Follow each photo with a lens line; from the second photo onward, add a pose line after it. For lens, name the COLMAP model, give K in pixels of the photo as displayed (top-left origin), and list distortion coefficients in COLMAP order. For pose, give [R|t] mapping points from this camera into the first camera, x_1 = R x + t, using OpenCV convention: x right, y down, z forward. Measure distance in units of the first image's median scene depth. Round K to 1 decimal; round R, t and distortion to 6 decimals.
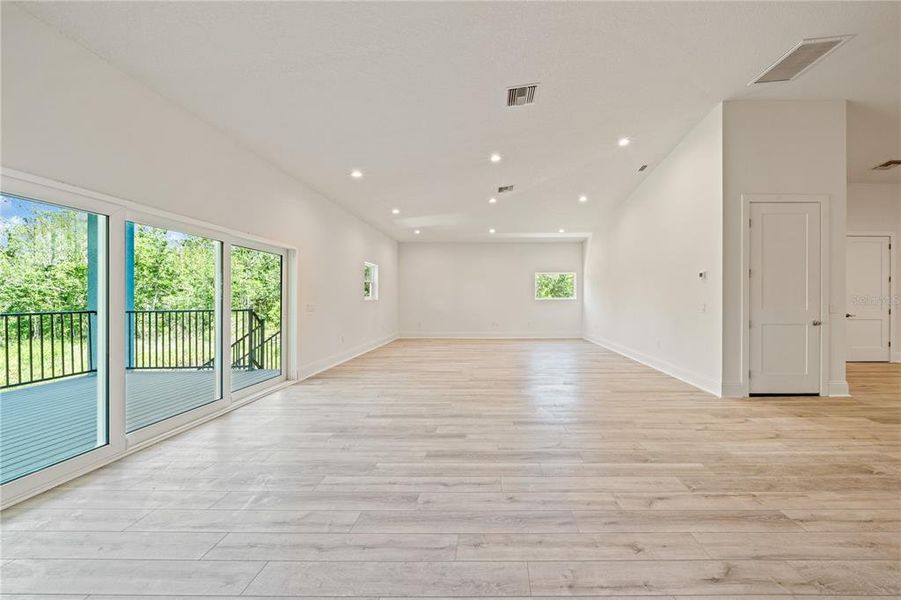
lens RADIAL K [[298.4, 0, 478.7], [0, 298.4, 296.9], [0, 0, 1]] dist [-0.000165, -0.000004]
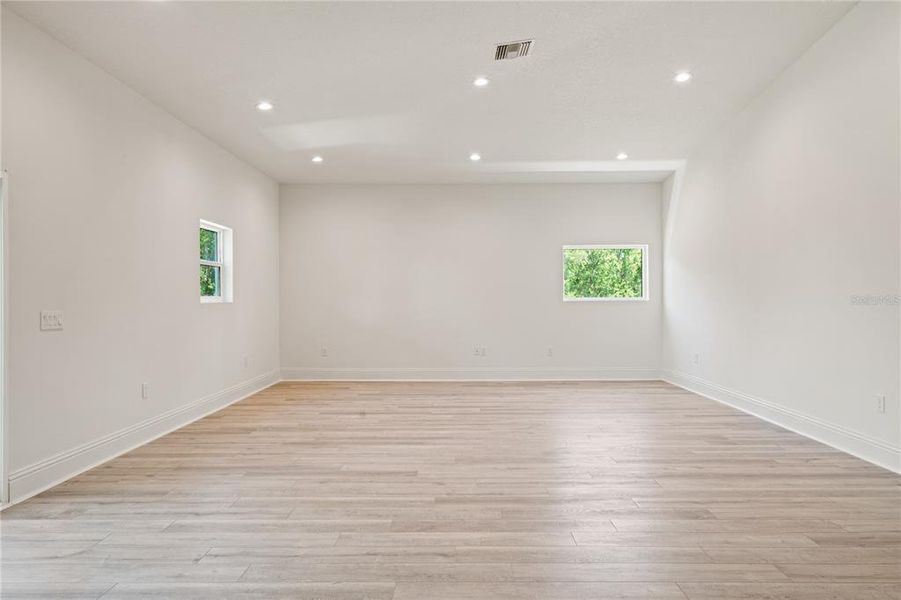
lens RADIAL K [[551.0, 0, 450.5], [0, 551.0, 300.0], [0, 0, 1]] dist [0.003429, -0.001424]
pose [[0.999809, -0.003840, 0.019143, -0.013709], [0.003719, 0.999973, 0.006352, 0.001491], [-0.019167, -0.006279, 0.999797, 0.134140]]
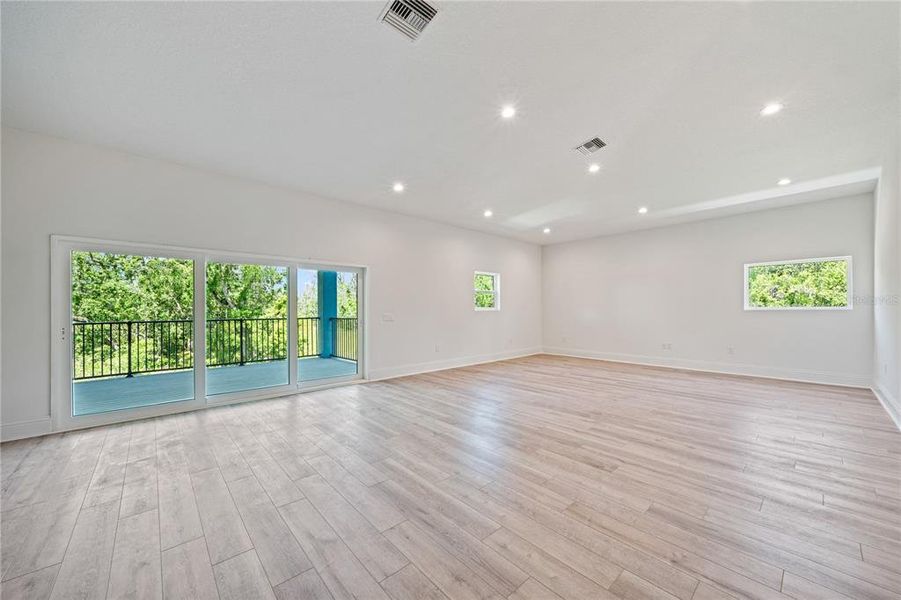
lens RADIAL K [[312.8, 0, 451.4], [0, 312.8, 305.7], [0, 0, 1]] dist [-0.002395, -0.000137]
pose [[0.719173, -0.011650, -0.694733, 0.250089], [0.008834, 0.999932, -0.007624, 0.001009], [0.694774, -0.000654, 0.719227, 0.192226]]
